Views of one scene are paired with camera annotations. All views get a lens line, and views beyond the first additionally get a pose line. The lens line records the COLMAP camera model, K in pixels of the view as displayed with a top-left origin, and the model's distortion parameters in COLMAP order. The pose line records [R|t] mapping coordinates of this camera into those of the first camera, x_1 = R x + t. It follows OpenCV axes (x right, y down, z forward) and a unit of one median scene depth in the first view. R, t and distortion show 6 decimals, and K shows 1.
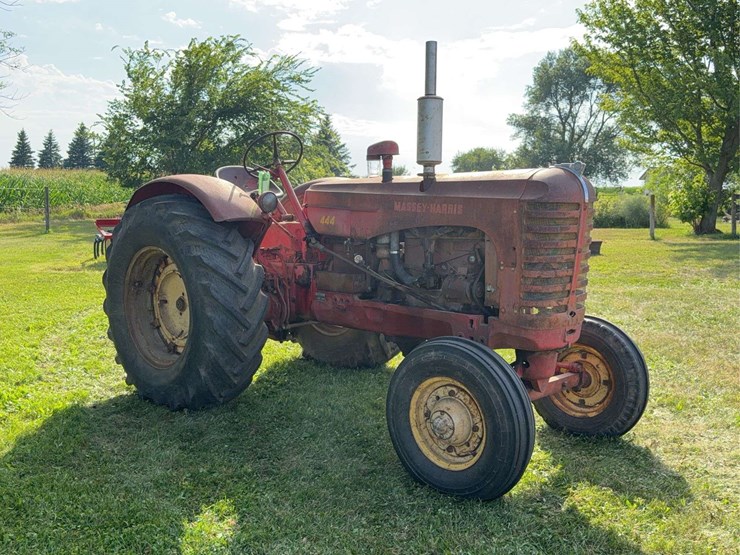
lens RADIAL K [[734.0, 0, 370.0], [0, 734.0, 277.5], [0, 0, 1]] dist [0.169319, -0.345673]
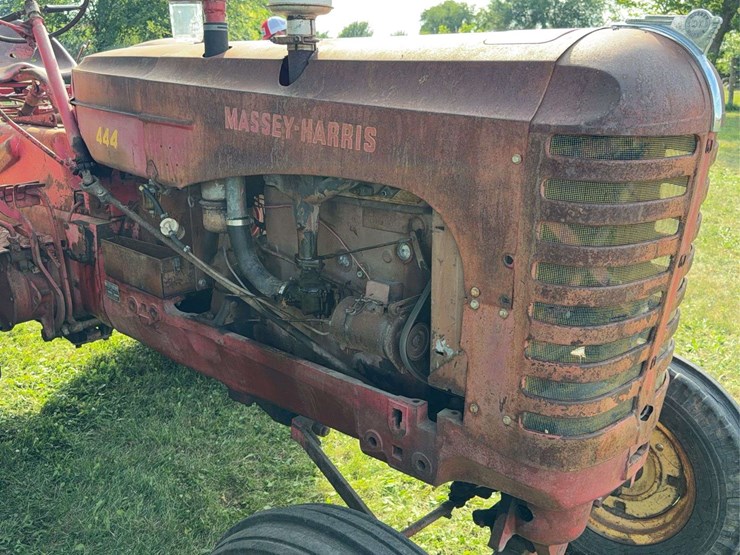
lens RADIAL K [[734.0, 0, 370.0], [0, 734.0, 277.5], [0, 0, 1]] dist [0.169319, -0.345673]
pose [[0.998927, -0.006166, 0.045894, 0.098512], [-0.002285, 0.983323, 0.181854, -0.087015], [-0.046250, -0.181764, 0.982254, 0.577467]]
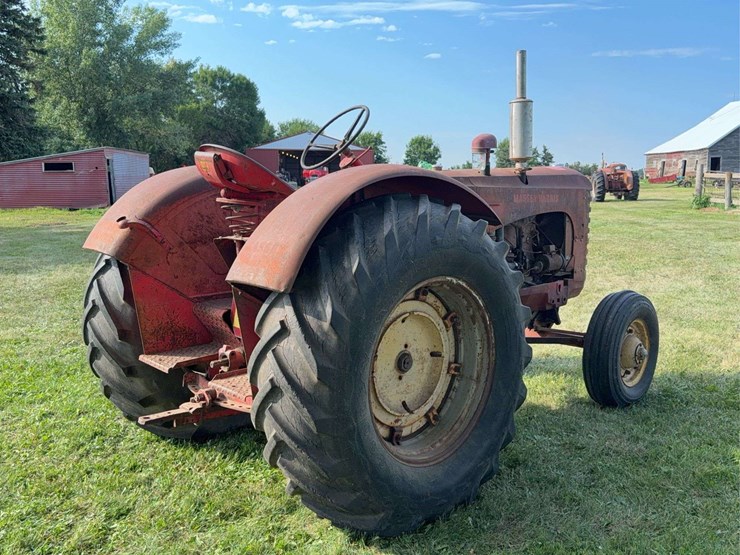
lens RADIAL K [[734.0, 0, 370.0], [0, 734.0, 277.5], [0, 0, 1]] dist [0.169319, -0.345673]
pose [[0.025865, -0.139026, 0.989951, -1.081424], [0.115271, 0.984091, 0.135192, -0.158047], [-0.992997, 0.110615, 0.041479, 1.210886]]
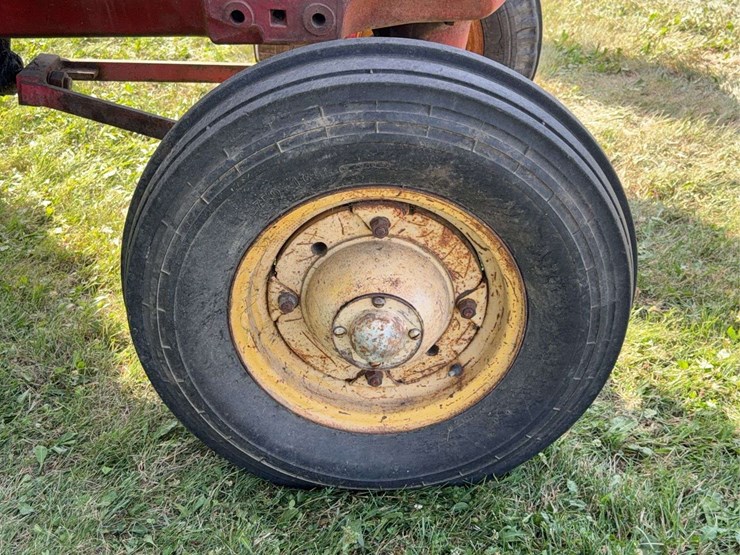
lens RADIAL K [[989.5, 0, 370.0], [0, 989.5, 277.5], [0, 0, 1]] dist [0.188929, -0.548243]
pose [[0.755577, -0.351317, 0.552883, -0.109389], [0.079743, 0.887072, 0.454692, -0.010840], [-0.650188, -0.299466, 0.698266, 0.605847]]
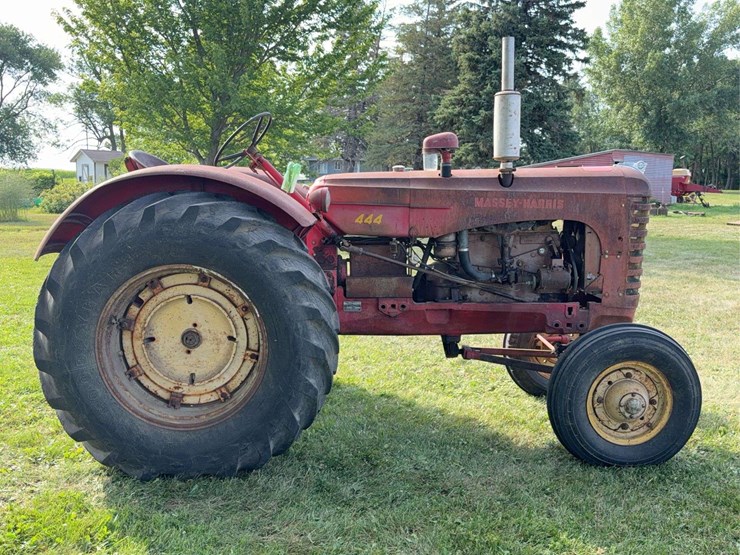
lens RADIAL K [[734.0, 0, 370.0], [0, 734.0, 277.5], [0, 0, 1]] dist [0.169319, -0.345673]
pose [[0.713423, -0.093876, 0.694417, -0.773226], [0.077099, 0.995485, 0.055367, -0.064439], [-0.696480, 0.014038, 0.717439, 0.409301]]
